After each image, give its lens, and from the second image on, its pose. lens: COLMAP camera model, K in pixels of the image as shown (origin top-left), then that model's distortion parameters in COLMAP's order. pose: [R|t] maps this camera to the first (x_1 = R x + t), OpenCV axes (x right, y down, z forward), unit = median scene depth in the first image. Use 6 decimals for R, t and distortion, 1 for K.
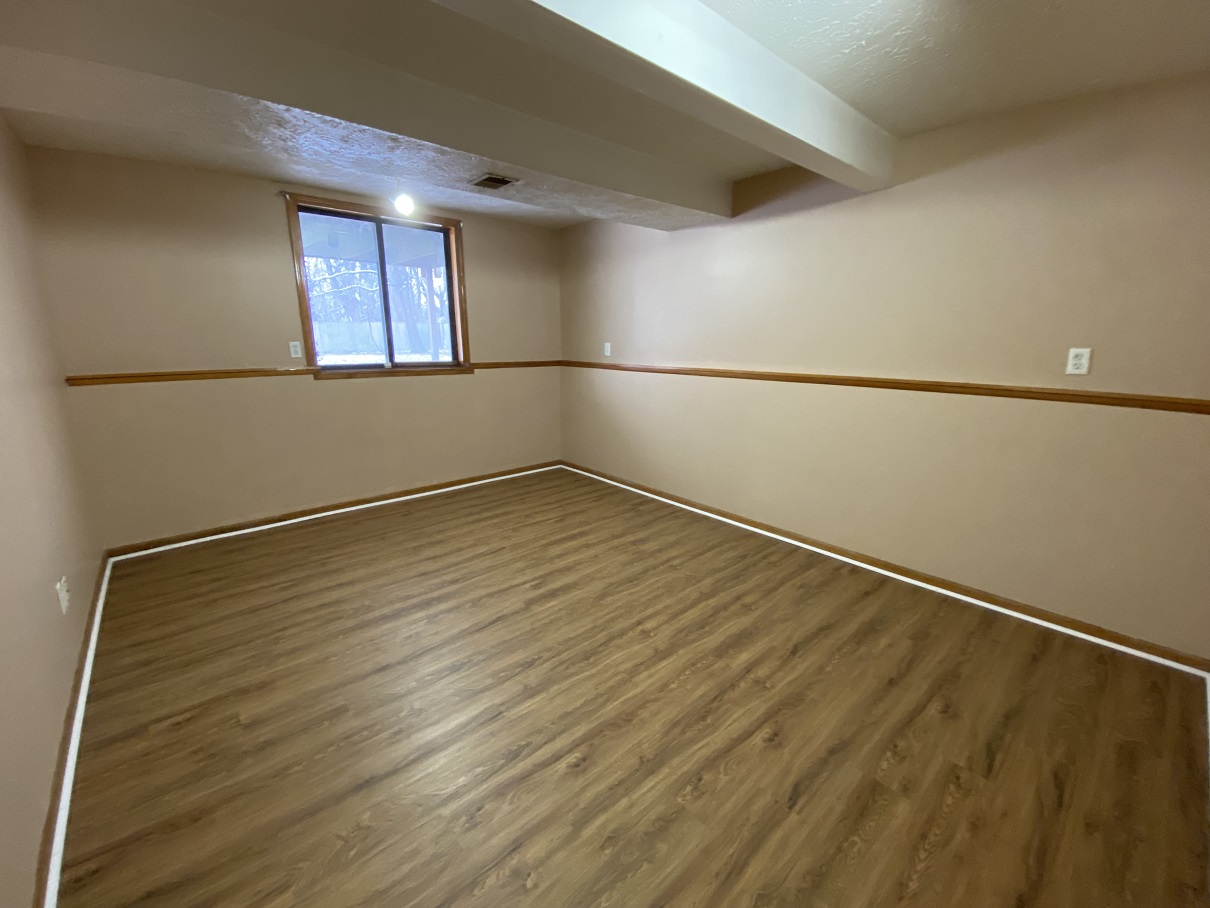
lens RADIAL K [[485.5, 0, 599.4], [0, 485.5, 460.0], [0, 0, 1]] dist [0.020421, -0.017864]
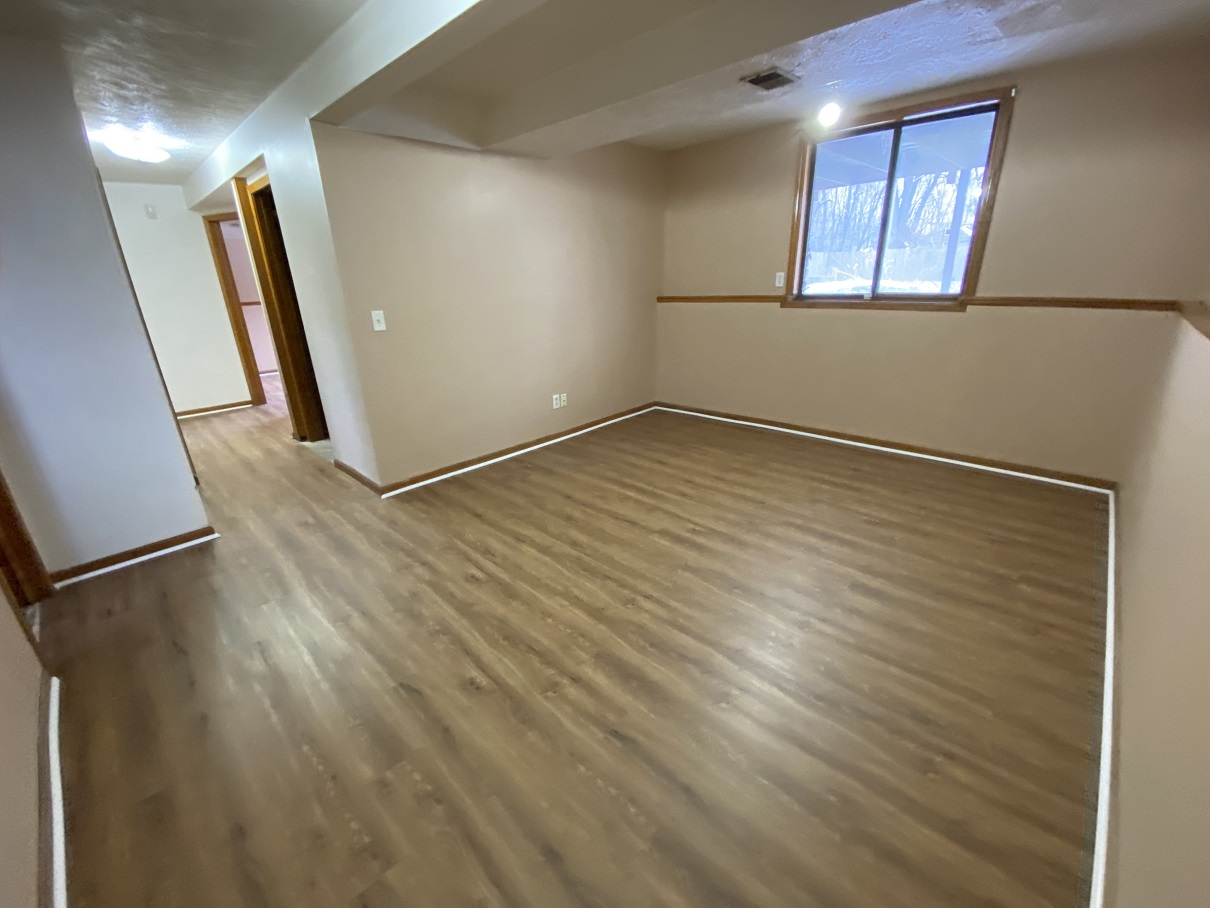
lens RADIAL K [[505.4, 0, 609.7], [0, 505.4, 449.9], [0, 0, 1]] dist [0.057915, -0.043280]
pose [[0.082947, 0.321554, -0.943251, 0.736030], [-0.212323, 0.930483, 0.298531, -0.156005], [0.973673, 0.175512, 0.145454, 0.622895]]
